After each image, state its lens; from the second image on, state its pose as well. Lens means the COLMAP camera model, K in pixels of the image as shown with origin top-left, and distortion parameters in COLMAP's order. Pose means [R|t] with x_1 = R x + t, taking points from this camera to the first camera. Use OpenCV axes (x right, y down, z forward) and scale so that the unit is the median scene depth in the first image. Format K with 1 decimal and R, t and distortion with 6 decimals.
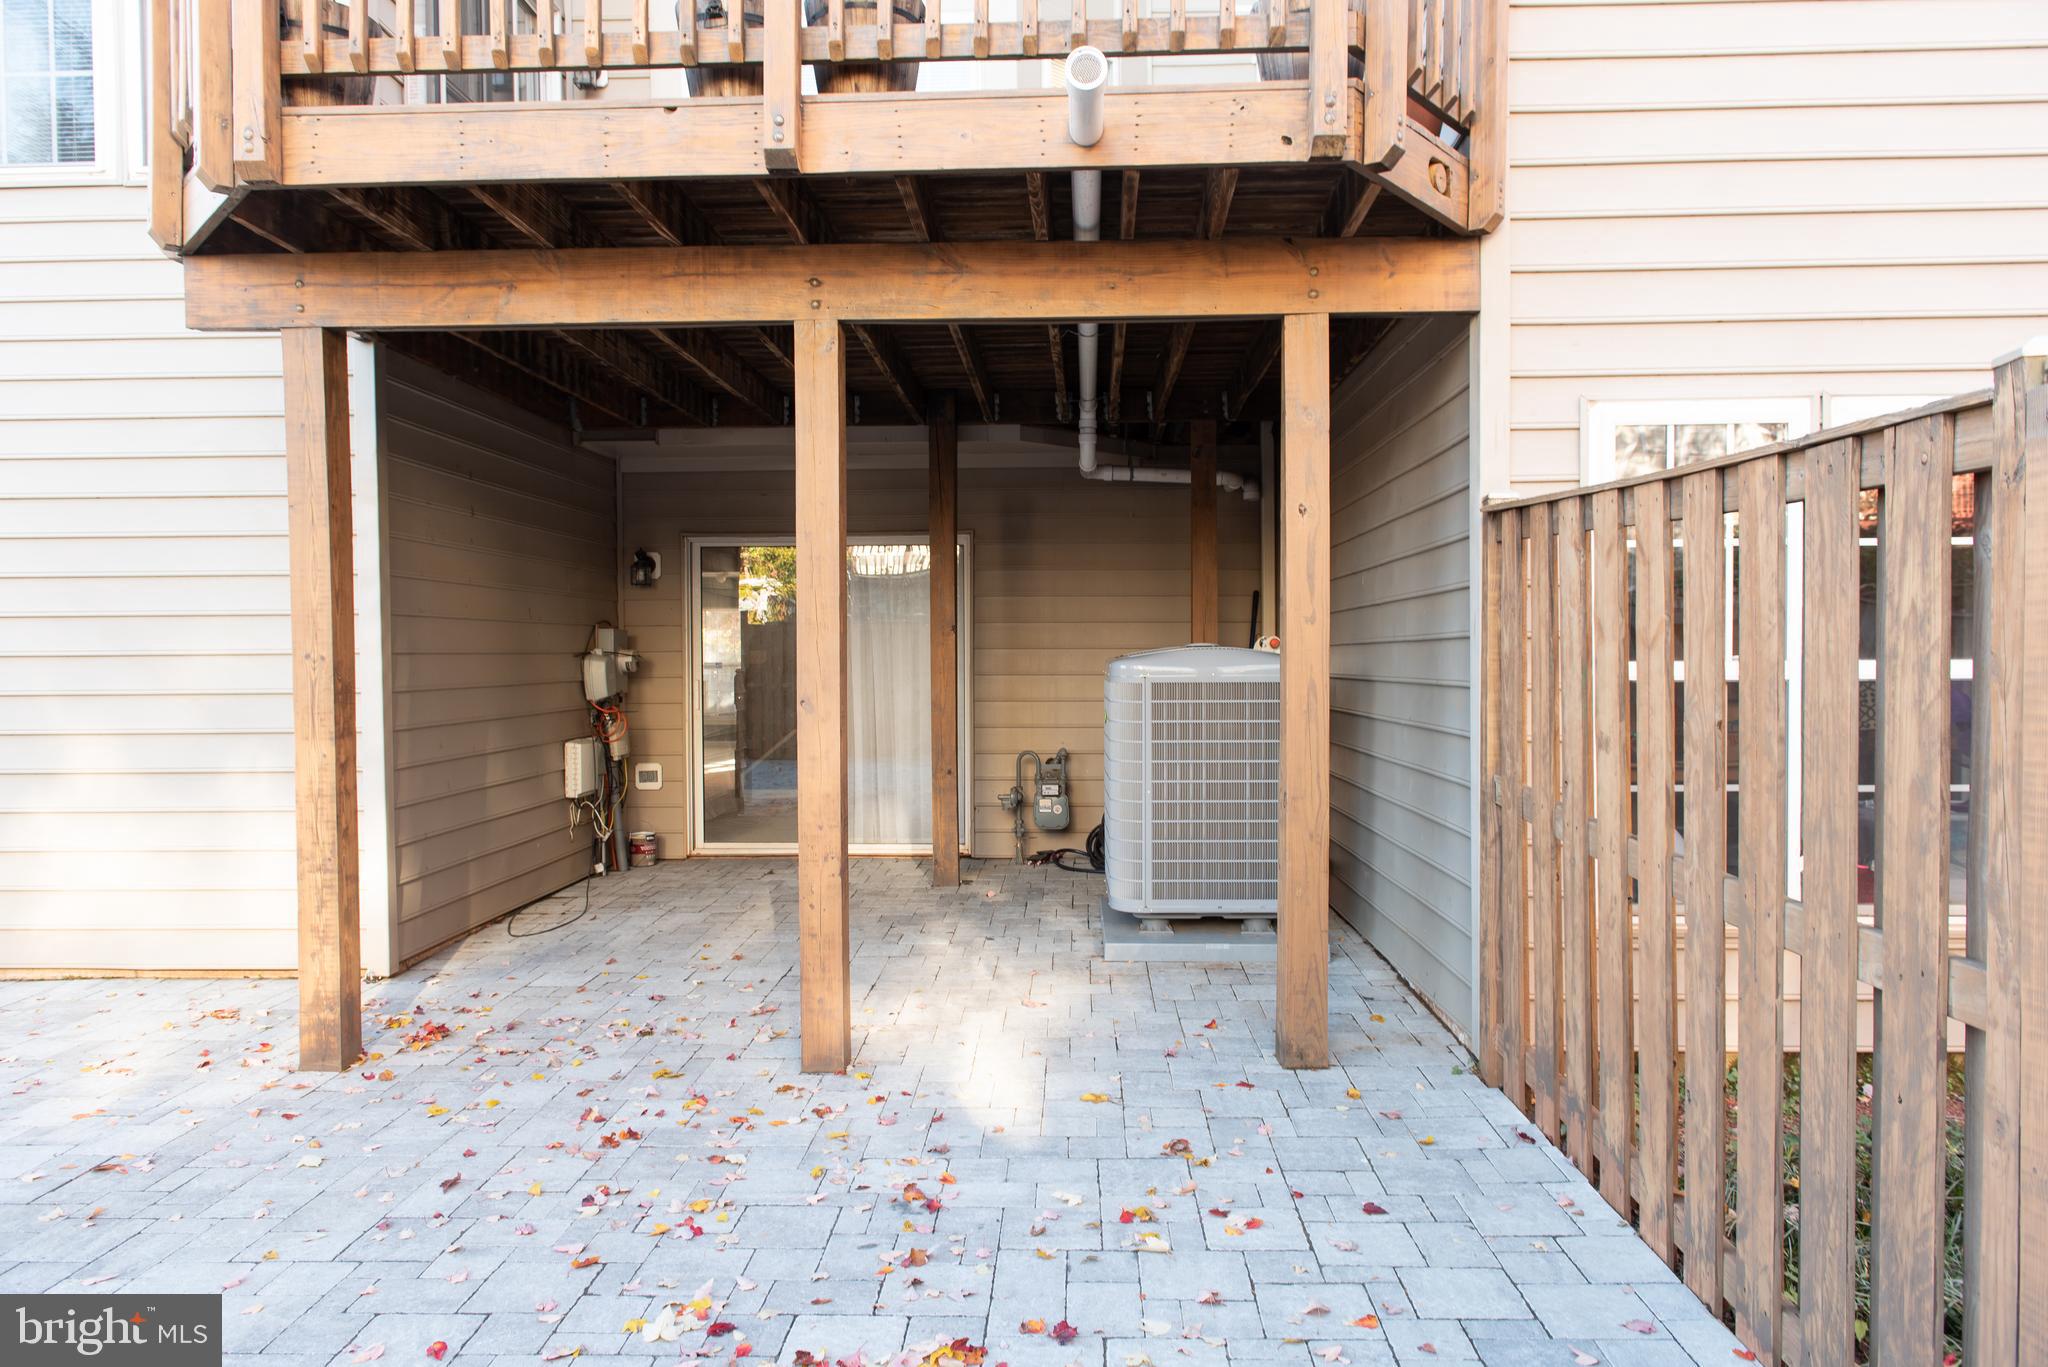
lens RADIAL K [[1420.4, 0, 1024.0], [0, 1420.4, 683.5], [0, 0, 1]] dist [0.003359, -0.004633]
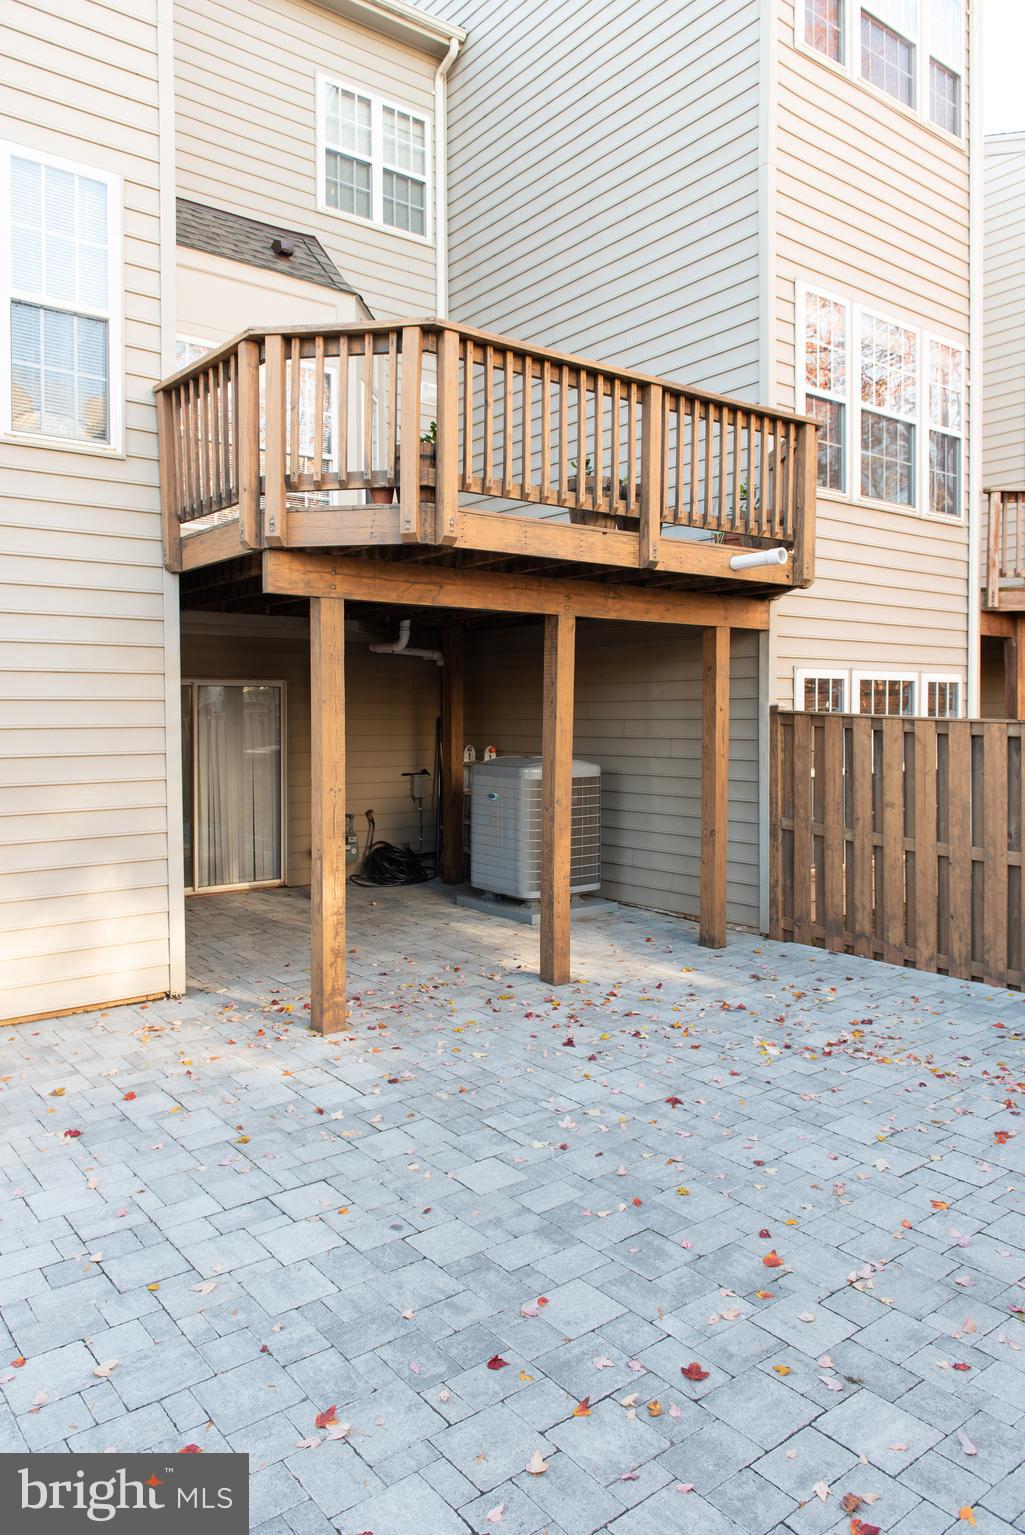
lens RADIAL K [[1064.6, 0, 516.1], [0, 1064.6, 720.3], [0, 0, 1]] dist [0.003359, -0.004633]
pose [[0.761898, -0.001896, 0.647694, -1.205455], [0.013055, 0.999838, -0.012430, -0.086209], [-0.647566, 0.017926, 0.761799, -0.123945]]
